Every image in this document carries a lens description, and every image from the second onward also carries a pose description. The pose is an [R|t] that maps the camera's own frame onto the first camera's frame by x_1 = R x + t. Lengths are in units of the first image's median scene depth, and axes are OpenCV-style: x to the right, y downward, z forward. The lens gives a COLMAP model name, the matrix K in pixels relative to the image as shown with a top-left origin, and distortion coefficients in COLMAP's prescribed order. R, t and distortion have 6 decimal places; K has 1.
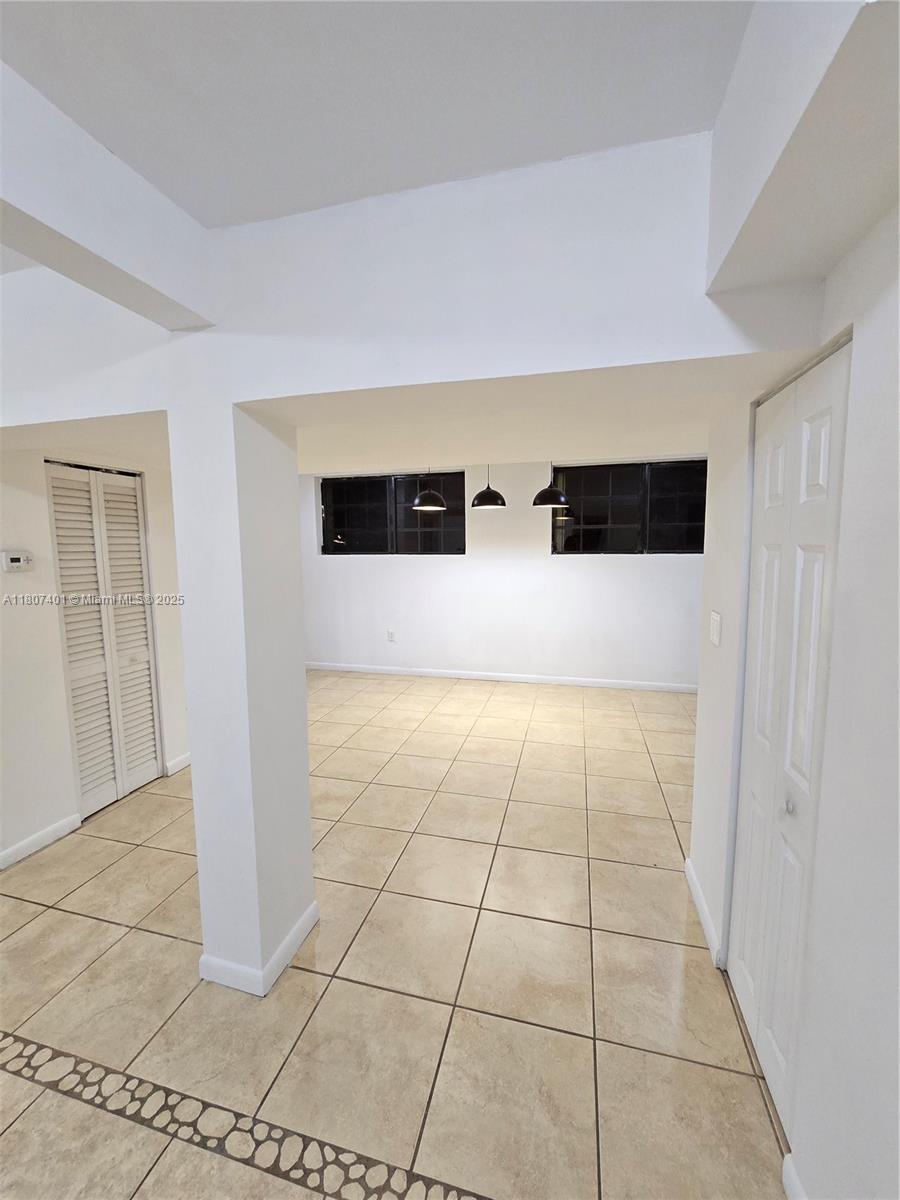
lens RADIAL K [[490.1, 0, 447.0], [0, 490.1, 594.8], [0, 0, 1]] dist [0.000091, -0.000678]
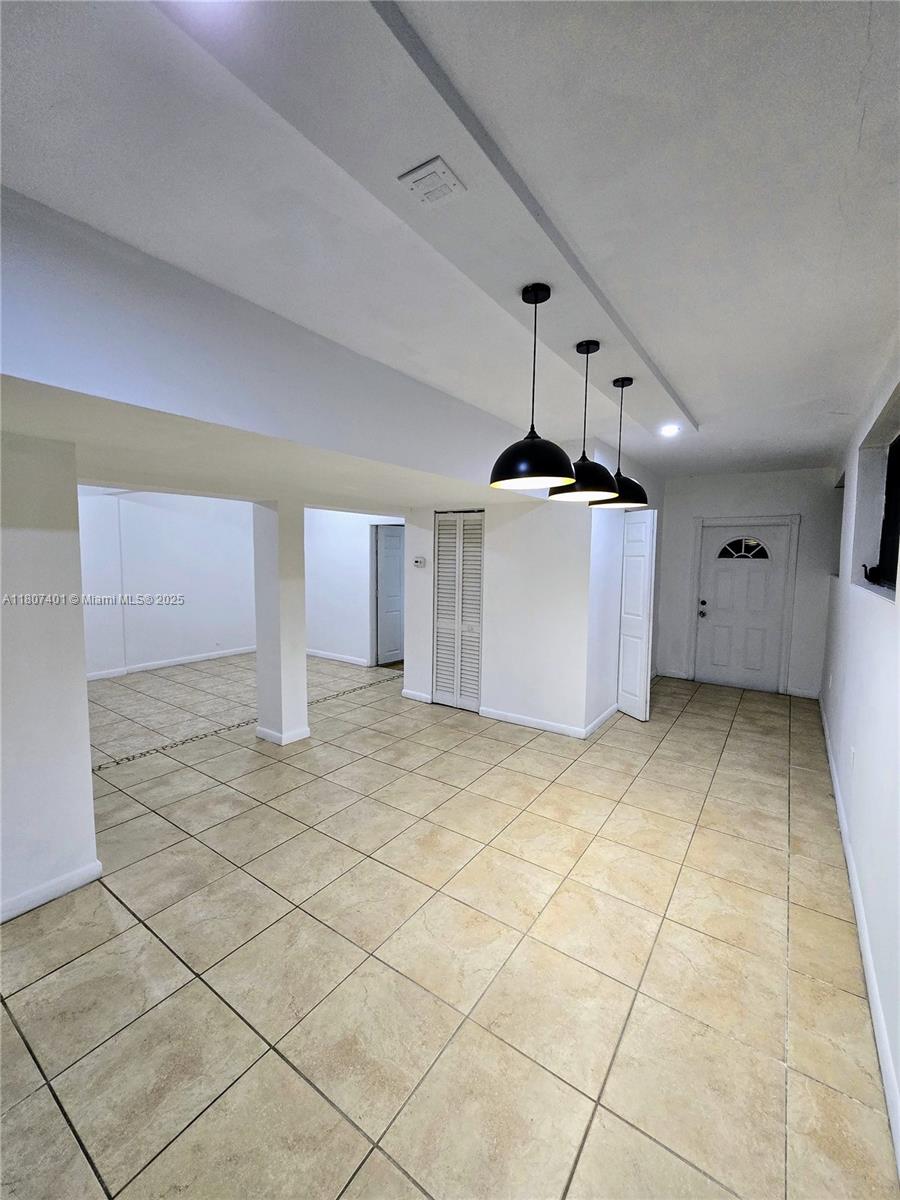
lens RADIAL K [[490.1, 0, 447.7], [0, 490.1, 598.4], [0, 0, 1]] dist [0.000091, -0.000678]
pose [[-0.340631, 0.094034, -0.935483, 0.832834], [-0.112492, 0.983762, 0.139848, -0.172862], [0.933443, 0.152871, -0.324522, 1.396925]]
